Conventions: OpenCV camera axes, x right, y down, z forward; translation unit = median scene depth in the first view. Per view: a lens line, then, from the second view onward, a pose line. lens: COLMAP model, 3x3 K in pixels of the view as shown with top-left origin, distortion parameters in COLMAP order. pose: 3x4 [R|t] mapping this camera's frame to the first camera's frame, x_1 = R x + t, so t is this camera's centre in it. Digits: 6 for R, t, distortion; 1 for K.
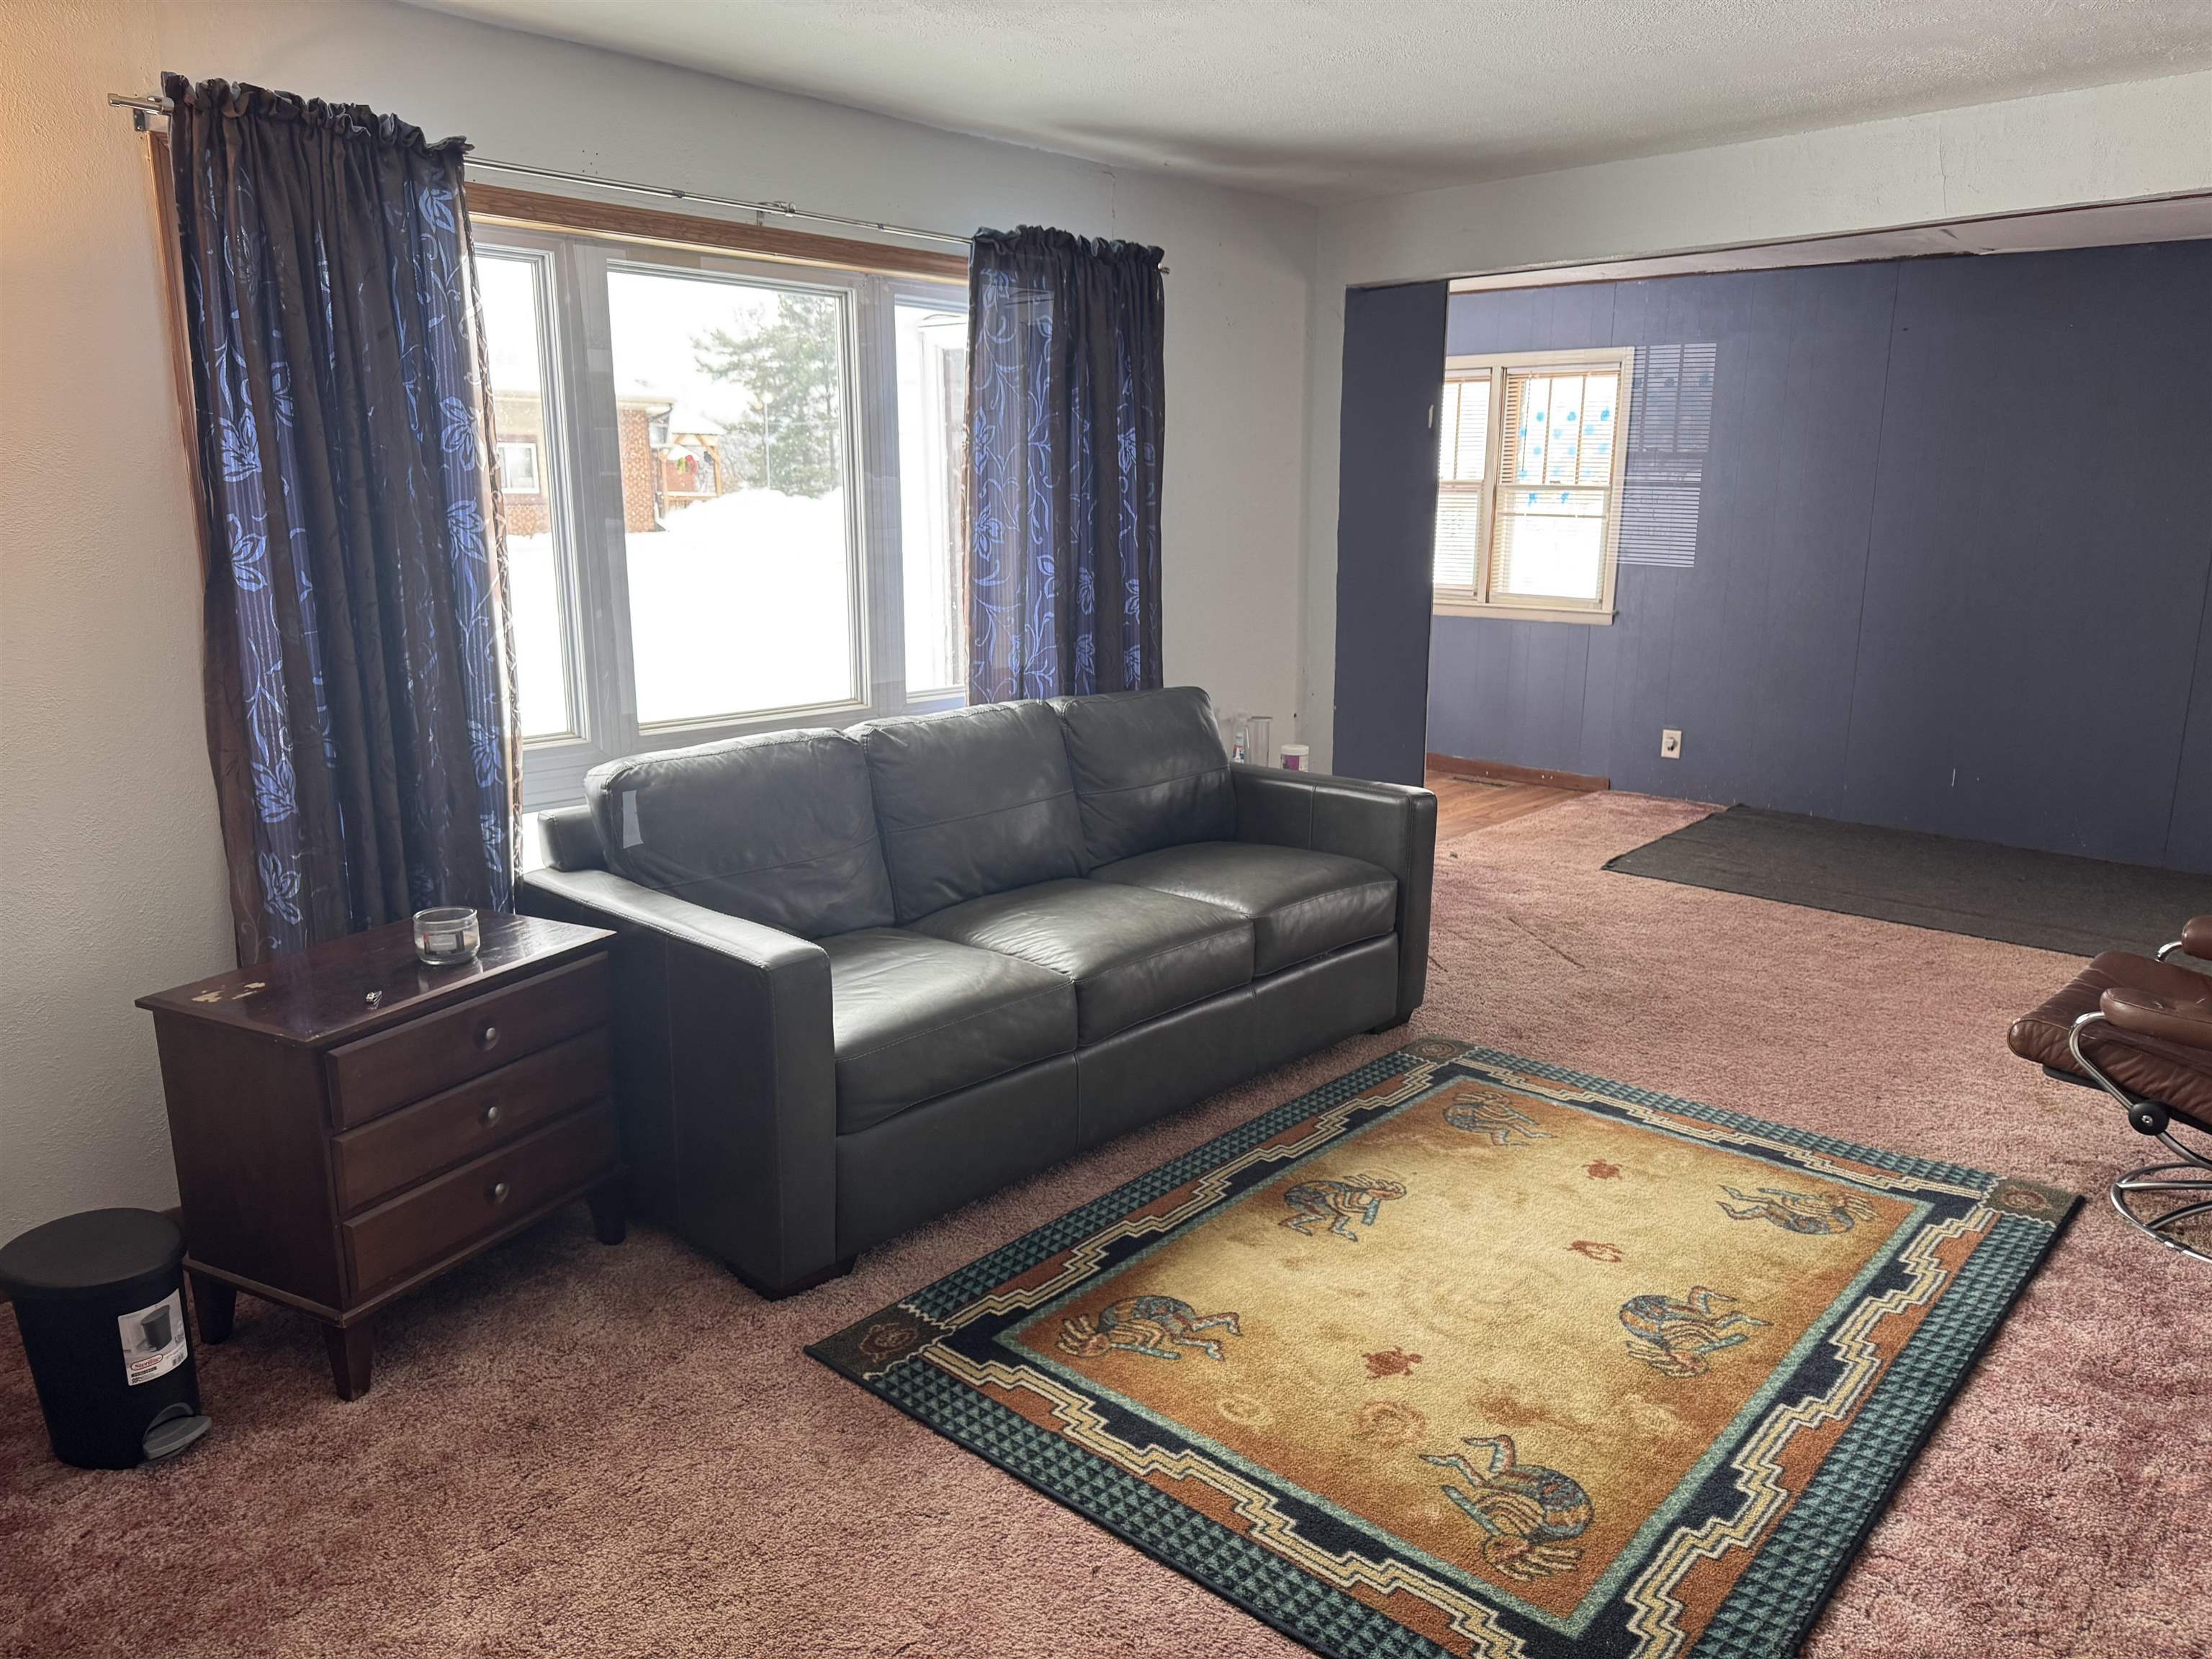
lens RADIAL K [[1547.2, 0, 1094.4], [0, 1547.2, 841.6], [0, 0, 1]] dist [0.117332, -0.187173]
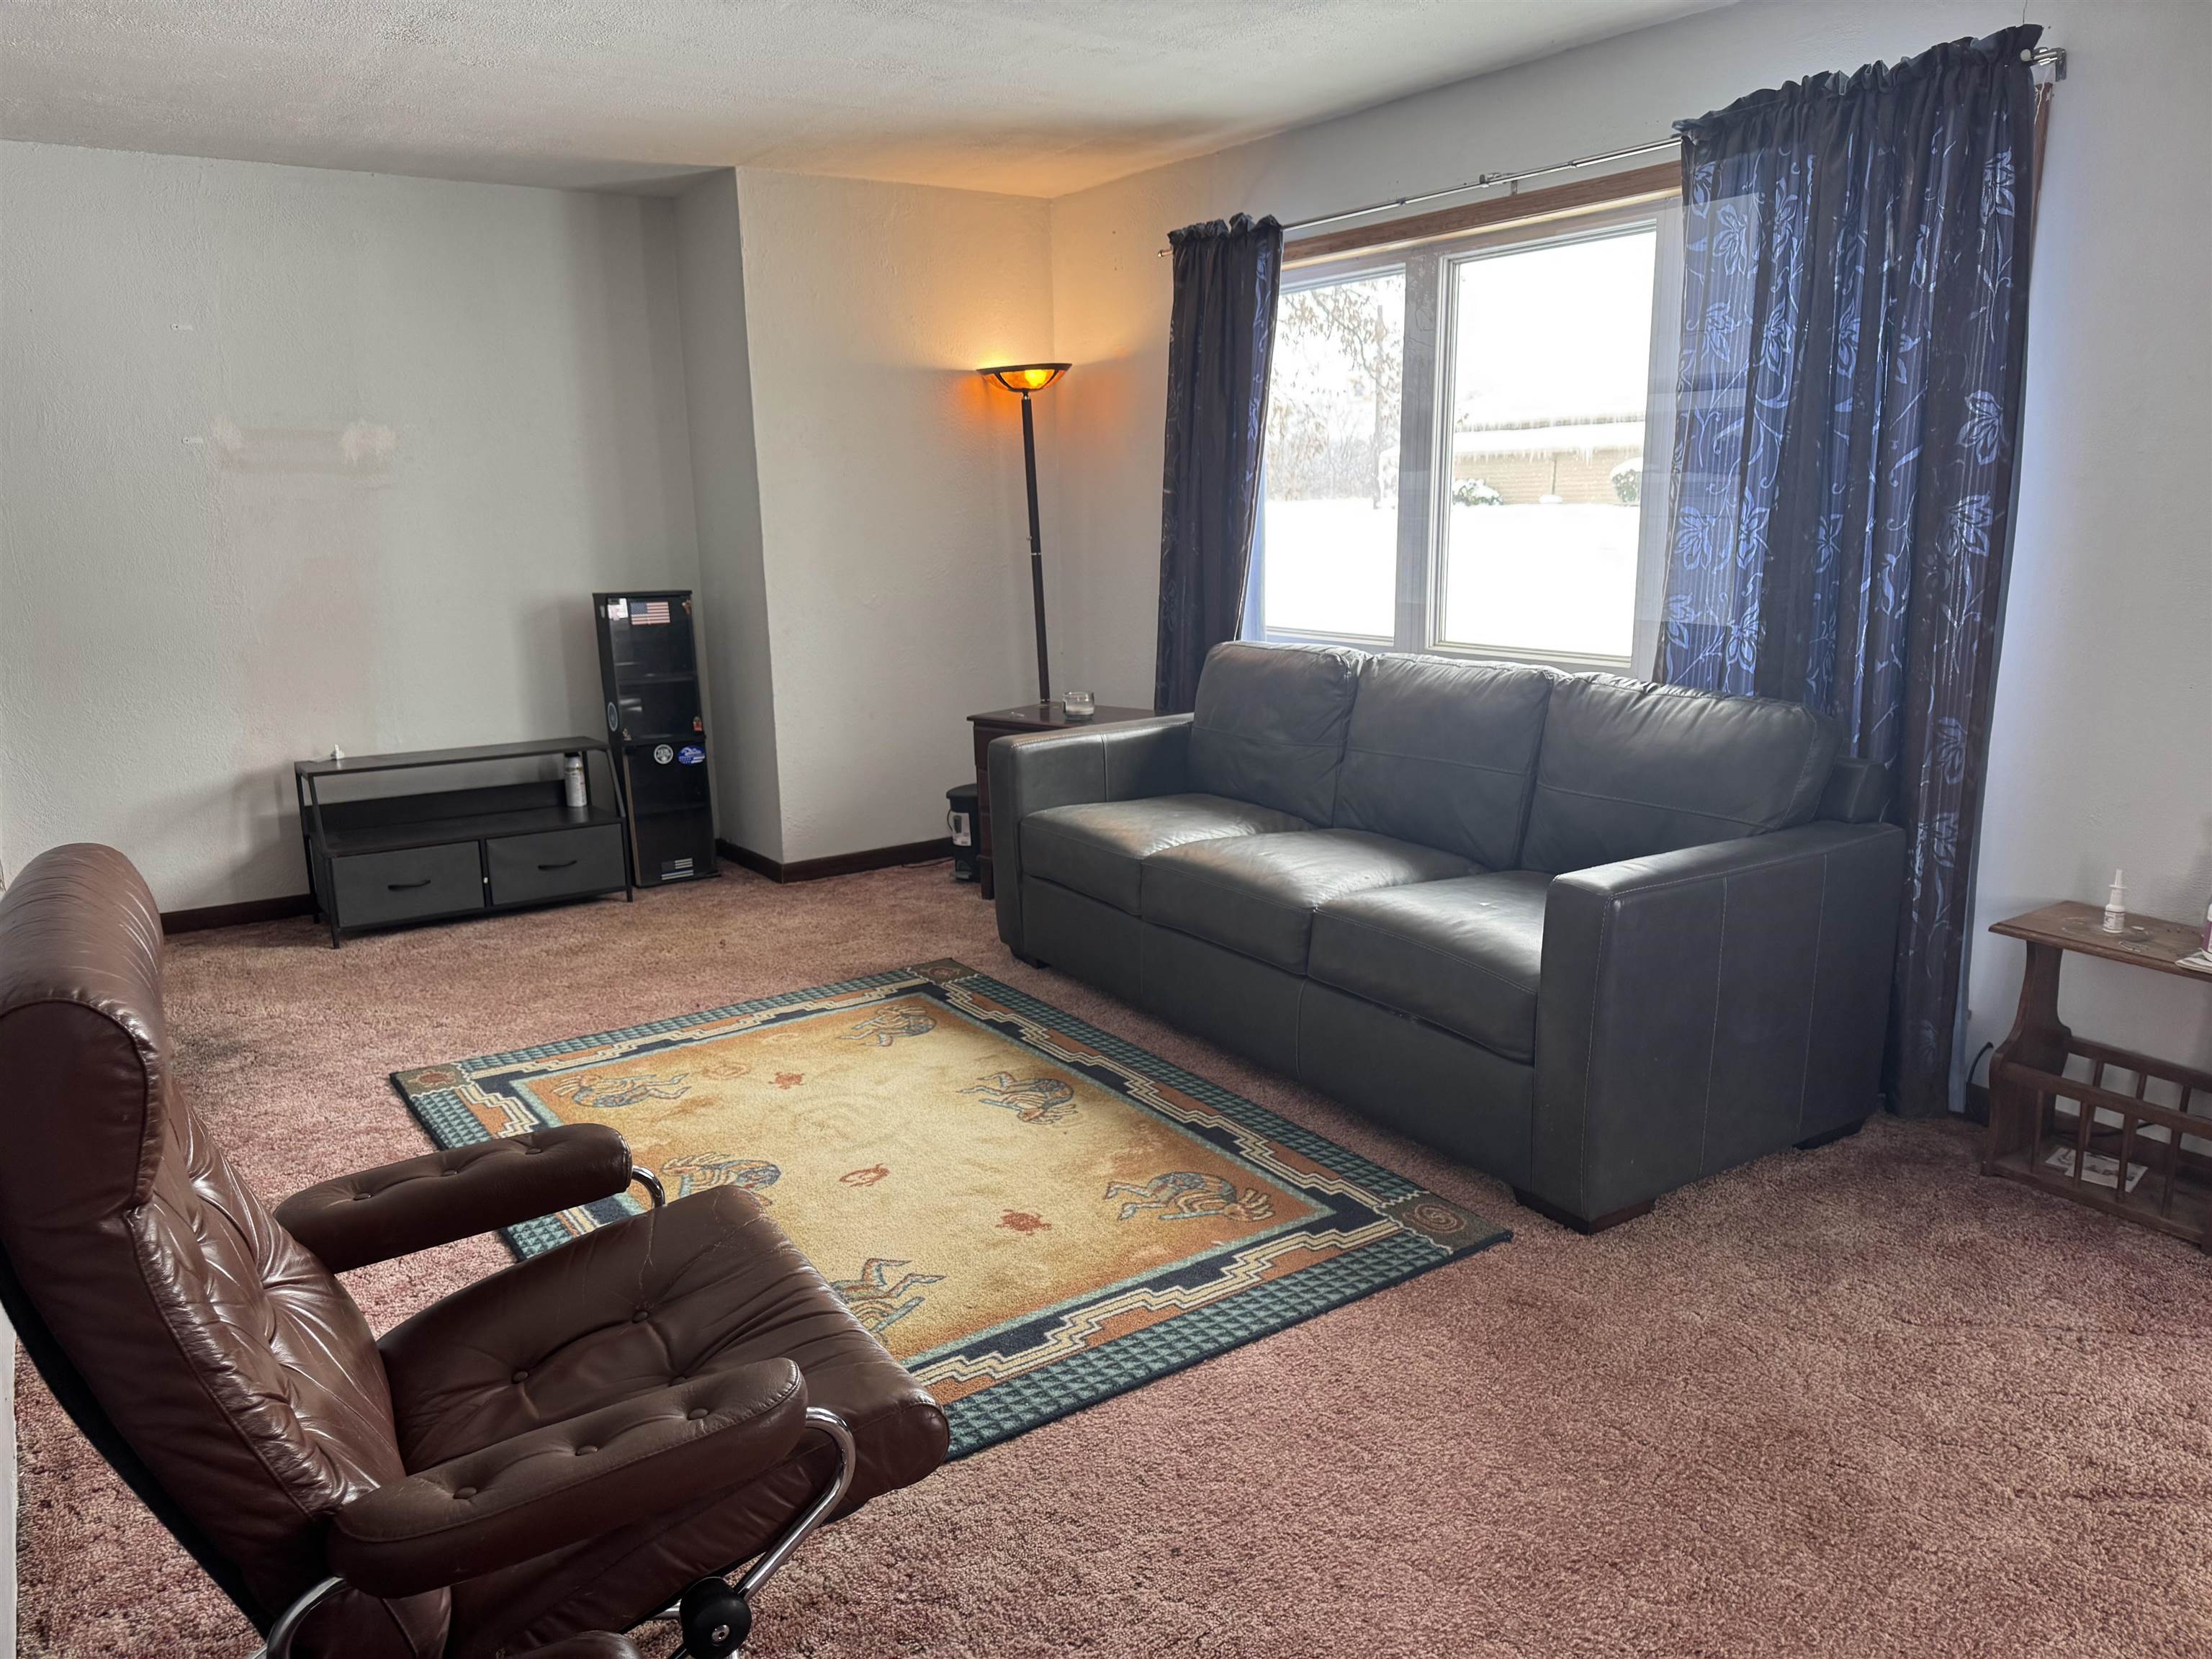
lens RADIAL K [[1547.2, 0, 1094.4], [0, 1547.2, 841.6], [0, 0, 1]] dist [0.117332, -0.187173]
pose [[-0.249161, 0.224517, -0.942078, 1.071103], [-0.183512, 0.944188, 0.273555, -0.234290], [0.950916, 0.241042, -0.194053, 1.138496]]
